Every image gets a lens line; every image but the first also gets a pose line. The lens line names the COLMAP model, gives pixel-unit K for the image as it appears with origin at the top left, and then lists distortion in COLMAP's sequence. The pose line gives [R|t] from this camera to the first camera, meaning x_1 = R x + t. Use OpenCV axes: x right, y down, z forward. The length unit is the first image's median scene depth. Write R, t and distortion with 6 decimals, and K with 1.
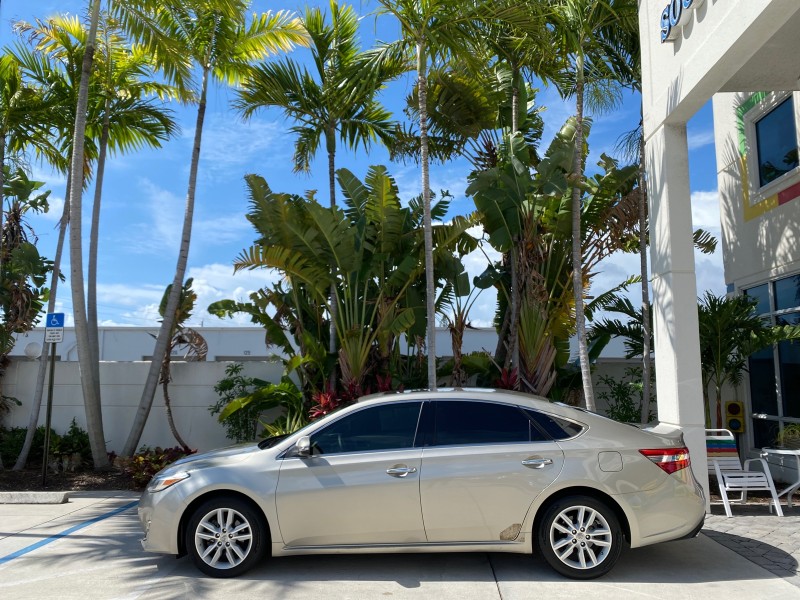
lens RADIAL K [[616.3, 0, 394.1], [0, 616.3, 296.7], [0, 0, 1]] dist [0.015596, -0.017993]
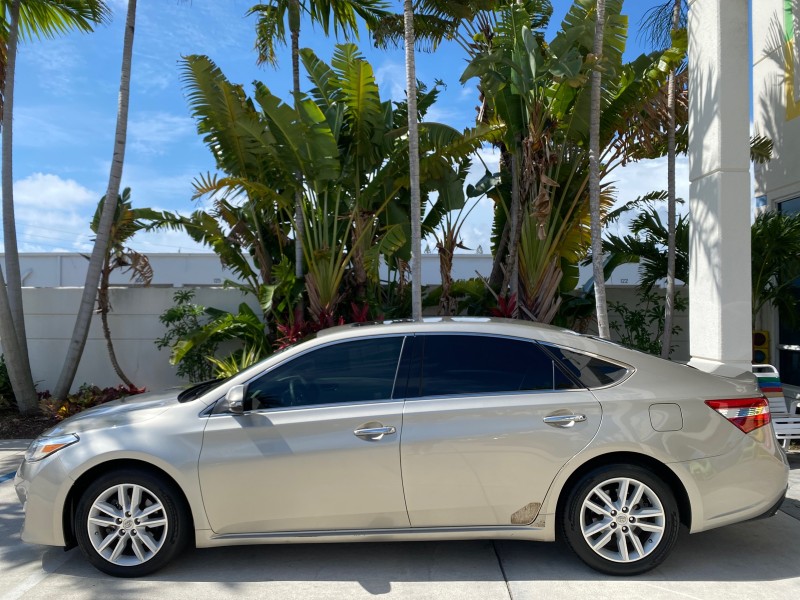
lens RADIAL K [[616.3, 0, 394.5], [0, 616.3, 304.4], [0, 0, 1]] dist [0.015596, -0.017993]
pose [[0.999675, -0.002954, 0.025315, 0.009303], [-0.000228, 0.992185, 0.124776, 0.025713], [-0.025486, -0.124742, 0.991862, 0.170156]]
